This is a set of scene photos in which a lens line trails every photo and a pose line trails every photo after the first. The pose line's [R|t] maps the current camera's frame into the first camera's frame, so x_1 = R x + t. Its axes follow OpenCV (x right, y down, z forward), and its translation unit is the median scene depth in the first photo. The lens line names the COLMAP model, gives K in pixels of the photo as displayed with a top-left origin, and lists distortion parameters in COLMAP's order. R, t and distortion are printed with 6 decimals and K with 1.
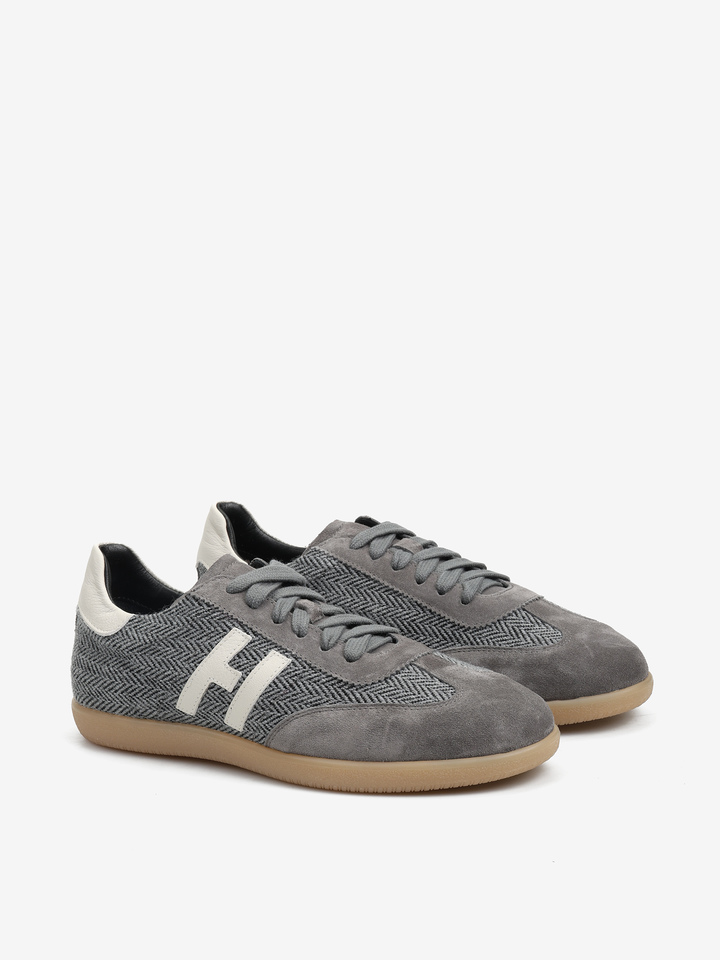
lens RADIAL K [[2163.8, 0, 362.8], [0, 2163.8, 482.5], [0, 0, 1]] dist [-0.000739, 0.000000]
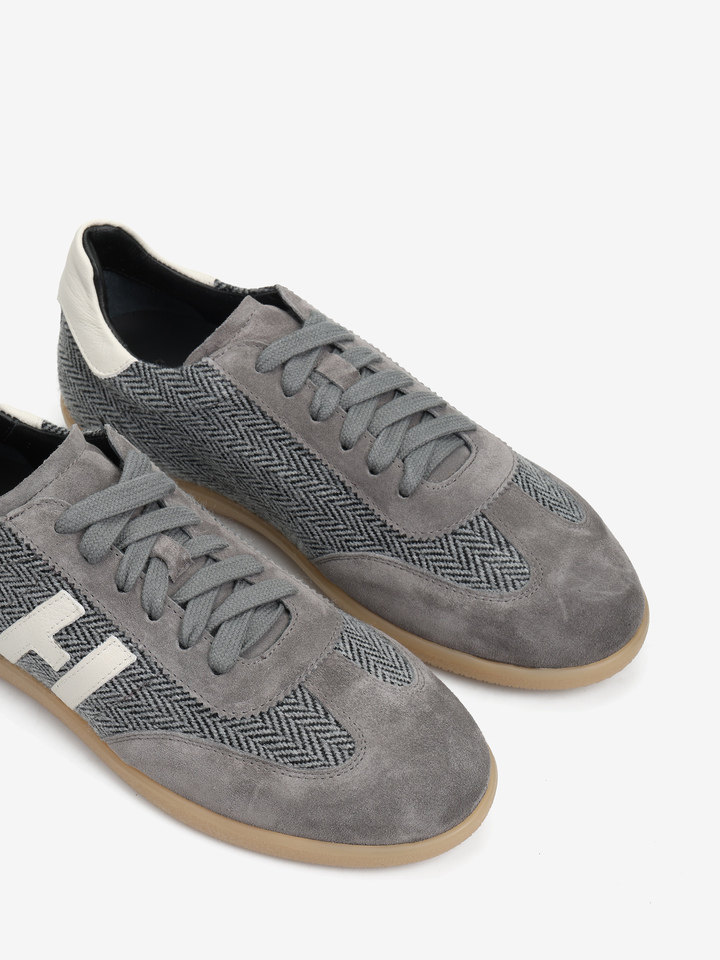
lens RADIAL K [[2163.8, 0, 358.0], [0, 2163.8, 477.2], [0, 0, 1]] dist [-0.000739, 0.000000]
pose [[0.996048, 0.087408, -0.015742, 0.044703], [-0.065149, 0.839540, 0.539377, -0.347981], [0.060362, -0.536220, 0.841917, 0.416296]]
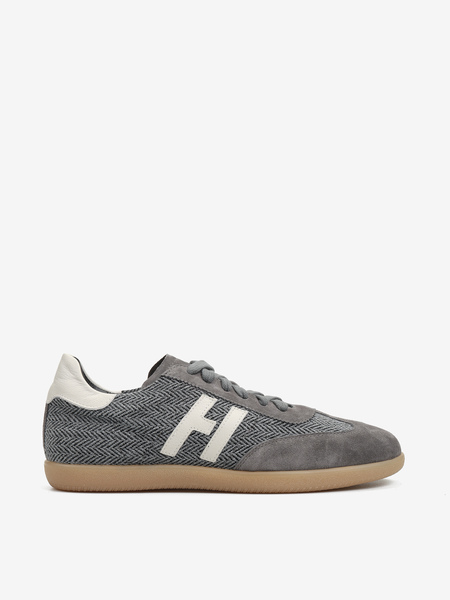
lens RADIAL K [[1352.4, 0, 224.8], [0, 1352.4, 300.1], [0, 0, 1]] dist [-0.000739, 0.000000]
pose [[0.843700, 0.056687, 0.533814, -0.540643], [0.061308, 0.977728, -0.200724, 0.188537], [-0.533303, 0.202078, 0.821433, 0.201955]]
